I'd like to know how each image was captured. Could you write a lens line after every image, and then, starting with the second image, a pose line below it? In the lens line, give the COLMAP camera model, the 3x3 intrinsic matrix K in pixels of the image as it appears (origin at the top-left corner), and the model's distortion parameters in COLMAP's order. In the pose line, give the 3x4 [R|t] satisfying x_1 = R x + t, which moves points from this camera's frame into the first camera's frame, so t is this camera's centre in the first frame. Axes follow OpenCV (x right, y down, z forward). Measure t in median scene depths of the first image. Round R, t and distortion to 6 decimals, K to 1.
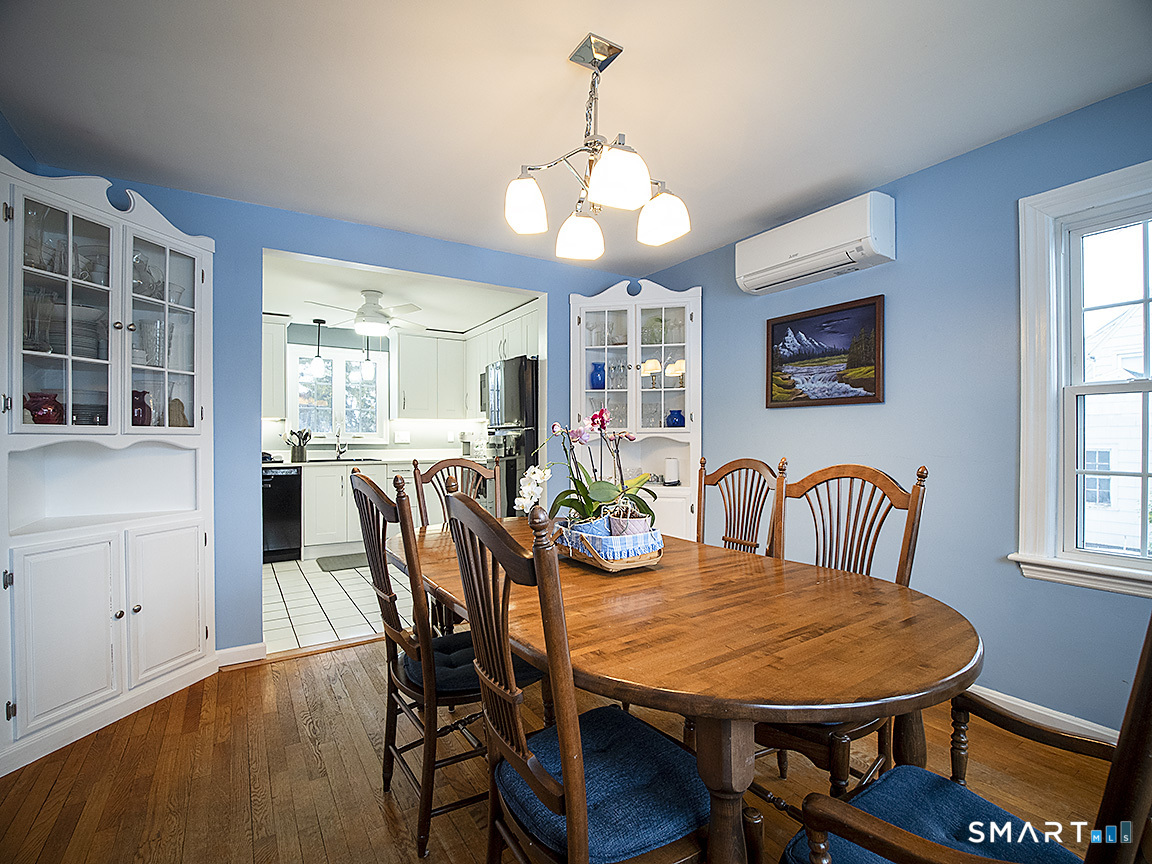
lens RADIAL K [[532.2, 0, 581.9], [0, 532.2, 449.1], [0, 0, 1]] dist [-0.016543, -0.000320]
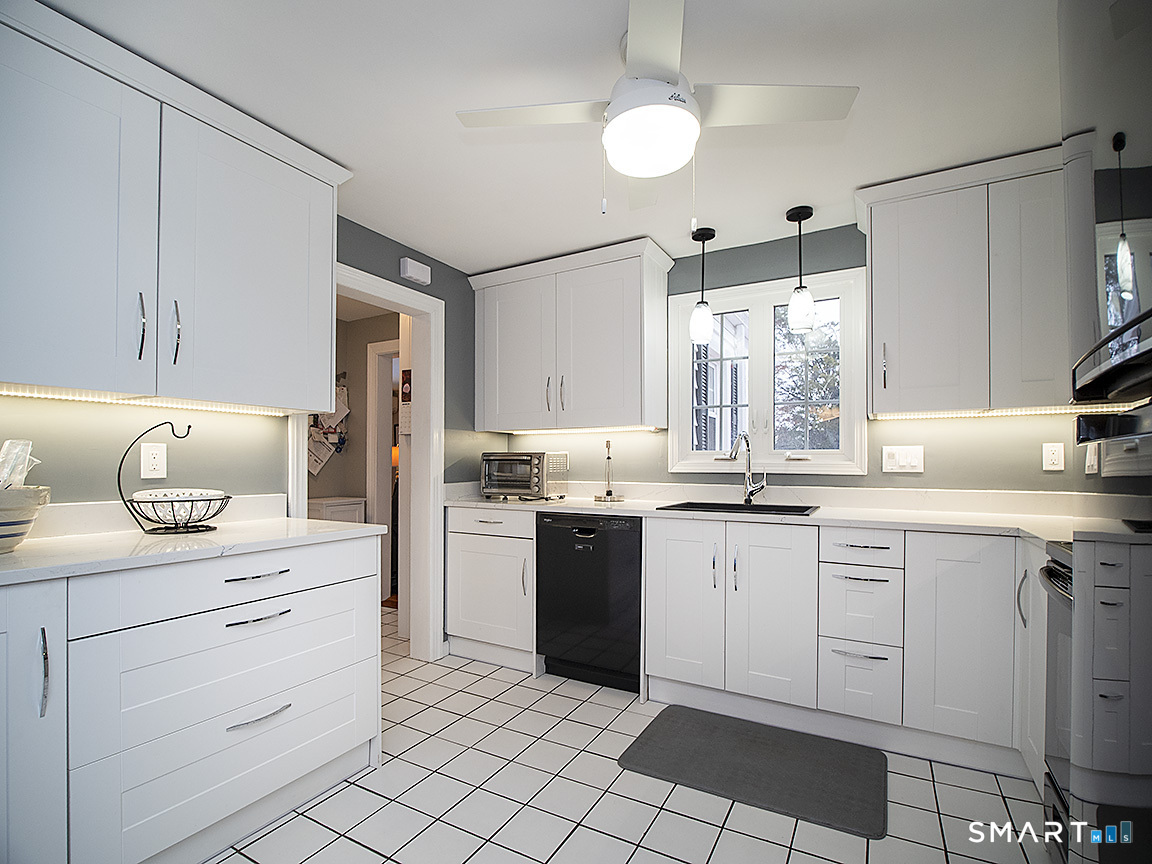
lens RADIAL K [[544.2, 0, 581.5], [0, 544.2, 460.8], [0, 0, 1]] dist [-0.018495, -0.000503]
pose [[0.466342, -0.002348, -0.884601, -0.075081], [-0.018990, 0.999739, -0.012664, -0.011935], [0.884400, 0.022704, 0.466176, 0.611001]]
